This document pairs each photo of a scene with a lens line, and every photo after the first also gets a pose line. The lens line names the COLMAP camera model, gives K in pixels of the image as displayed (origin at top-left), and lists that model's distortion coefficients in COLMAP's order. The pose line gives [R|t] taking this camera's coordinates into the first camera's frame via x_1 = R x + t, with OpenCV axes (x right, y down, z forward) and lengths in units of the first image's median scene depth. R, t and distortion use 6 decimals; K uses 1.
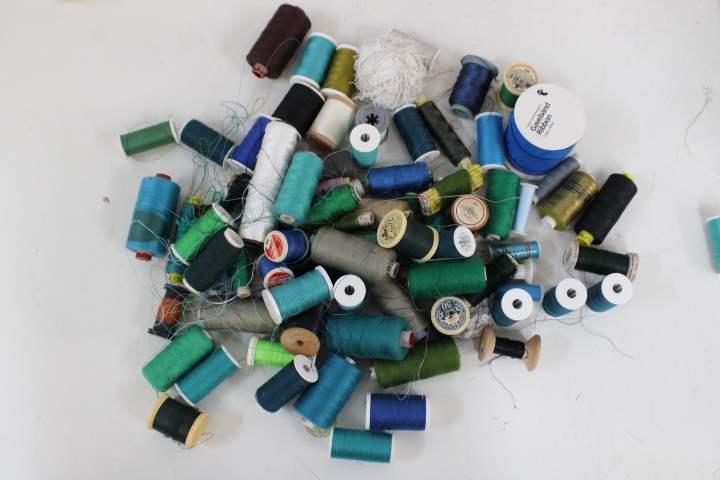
lens RADIAL K [[706.6, 0, 360.0], [0, 706.6, 240.0], [0, 0, 1]] dist [-0.088542, 0.003472]
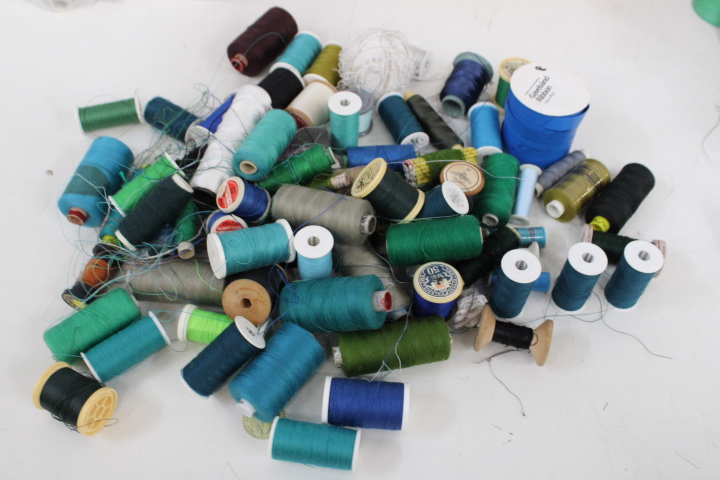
lens RADIAL K [[706.6, 0, 360.0], [0, 706.6, 240.0], [0, 0, 1]] dist [-0.088542, 0.003472]
pose [[0.998765, 0.047604, -0.014213, 0.048121], [-0.049493, 0.928571, -0.367840, 0.352253], [-0.004313, 0.368089, 0.929780, 0.233405]]
